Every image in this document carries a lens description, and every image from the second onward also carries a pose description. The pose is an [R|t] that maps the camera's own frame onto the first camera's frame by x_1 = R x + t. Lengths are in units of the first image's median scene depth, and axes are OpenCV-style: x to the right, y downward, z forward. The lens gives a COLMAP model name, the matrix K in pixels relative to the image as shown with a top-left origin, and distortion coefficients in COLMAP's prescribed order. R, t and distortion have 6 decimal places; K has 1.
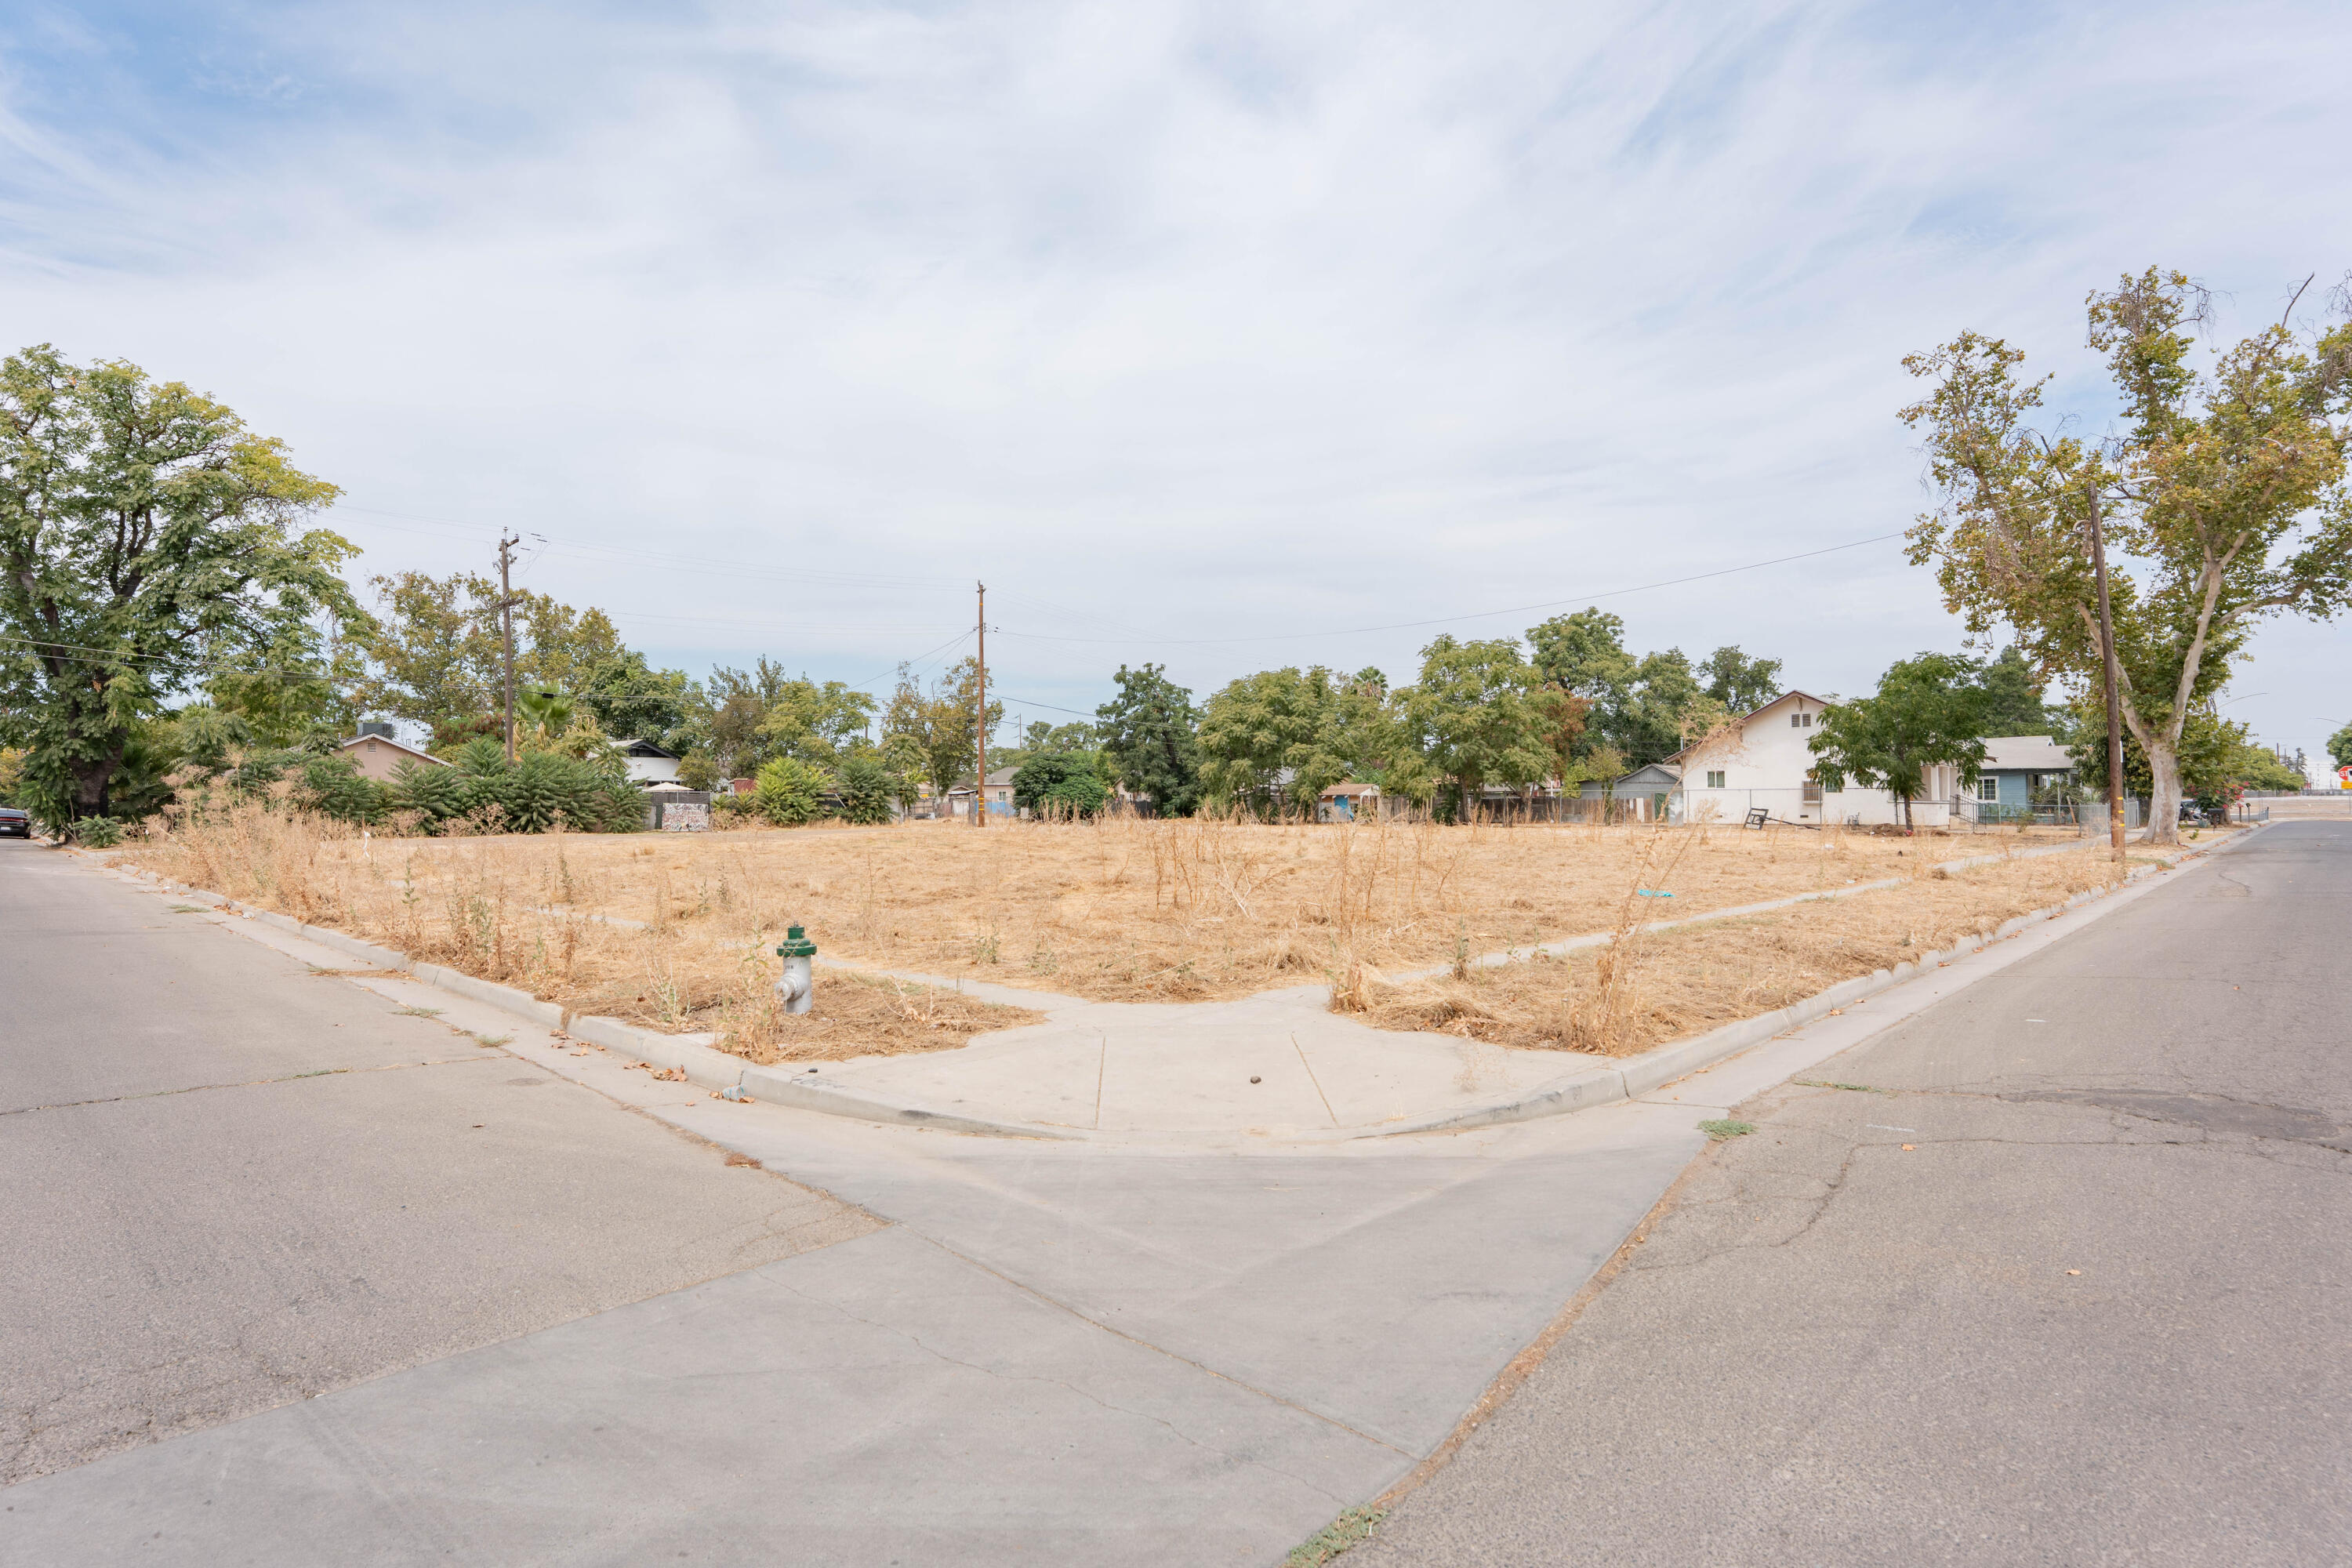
lens RADIAL K [[1154.5, 0, 1181.9], [0, 1154.5, 832.1], [0, 0, 1]] dist [0.001738, 0.000890]
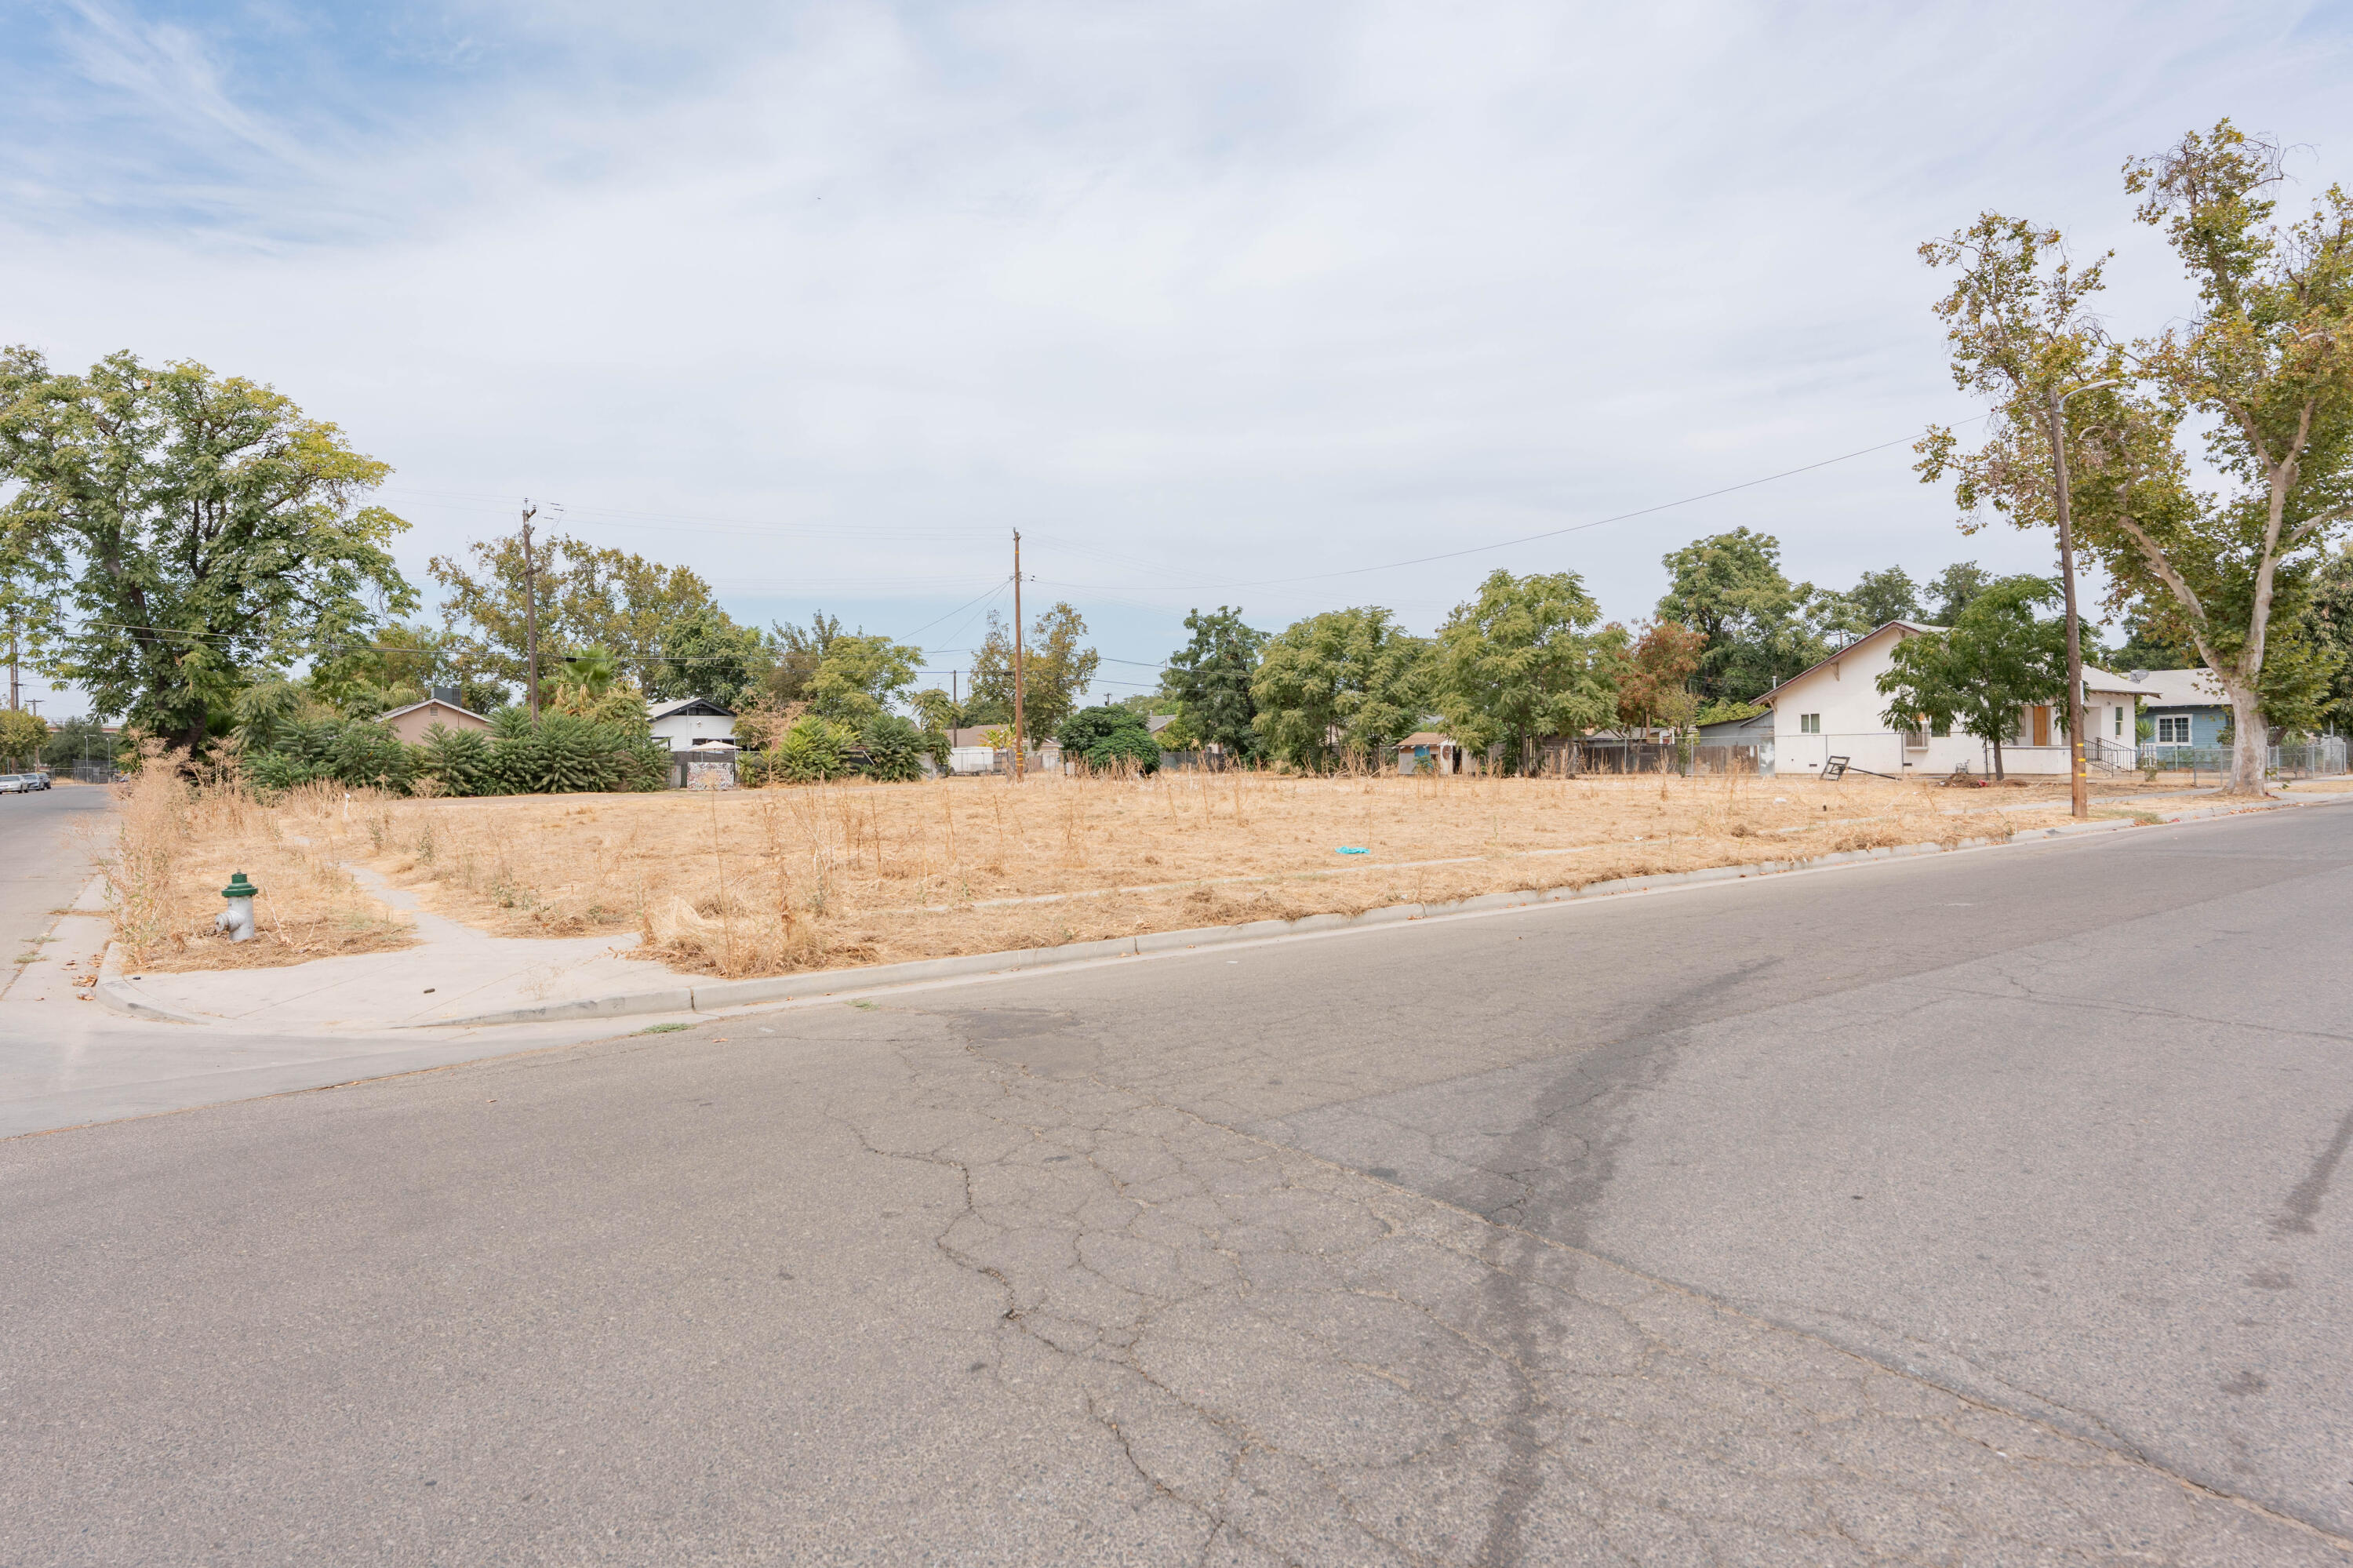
lens RADIAL K [[1257.7, 0, 1177.6], [0, 1257.7, 806.5], [0, 0, 1]] dist [-0.001367, 0.000643]
pose [[0.988884, -0.004447, -0.148624, 0.131851], [0.007006, 0.999836, 0.016695, -0.001502], [0.148525, -0.017551, 0.988753, -0.027858]]
